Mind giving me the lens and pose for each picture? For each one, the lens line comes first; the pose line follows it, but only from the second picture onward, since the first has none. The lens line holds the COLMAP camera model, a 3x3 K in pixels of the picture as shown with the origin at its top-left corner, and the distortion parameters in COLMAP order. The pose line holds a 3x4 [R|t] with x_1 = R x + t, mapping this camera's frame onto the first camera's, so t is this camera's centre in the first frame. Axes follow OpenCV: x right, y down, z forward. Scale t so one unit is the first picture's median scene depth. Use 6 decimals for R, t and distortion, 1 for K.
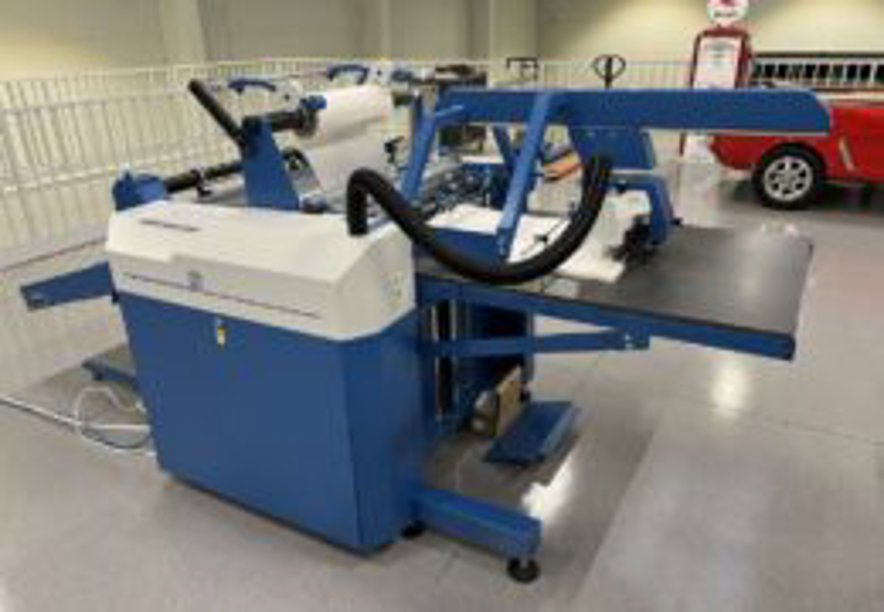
lens RADIAL K [[660.8, 0, 442.0], [0, 660.8, 306.0], [0, 0, 1]] dist [0.038717, -0.006624]
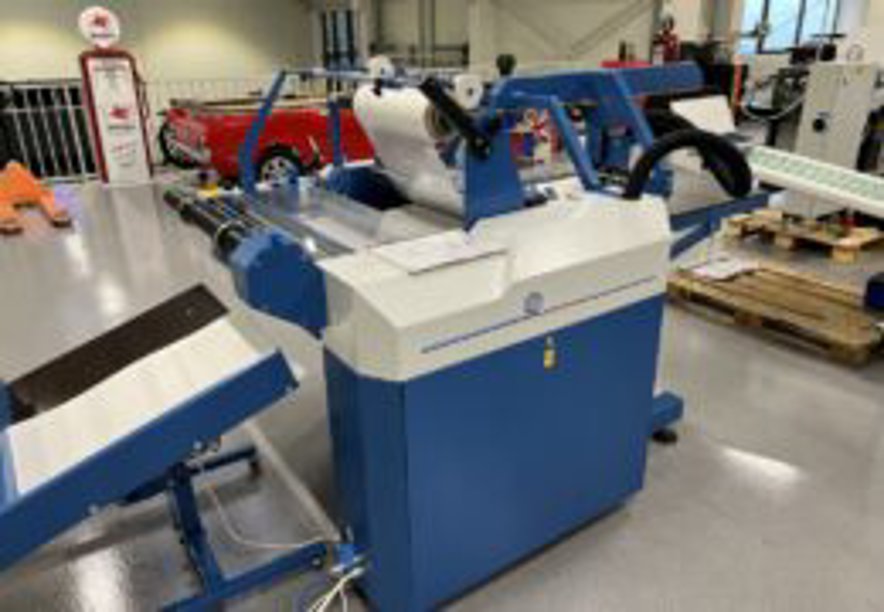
lens RADIAL K [[660.8, 0, 442.0], [0, 660.8, 306.0], [0, 0, 1]] dist [0.038717, -0.006624]
pose [[0.458704, -0.325623, 0.826777, -0.376322], [0.359029, 0.919025, 0.162762, -0.072359], [-0.812828, 0.222178, 0.538469, 0.211620]]
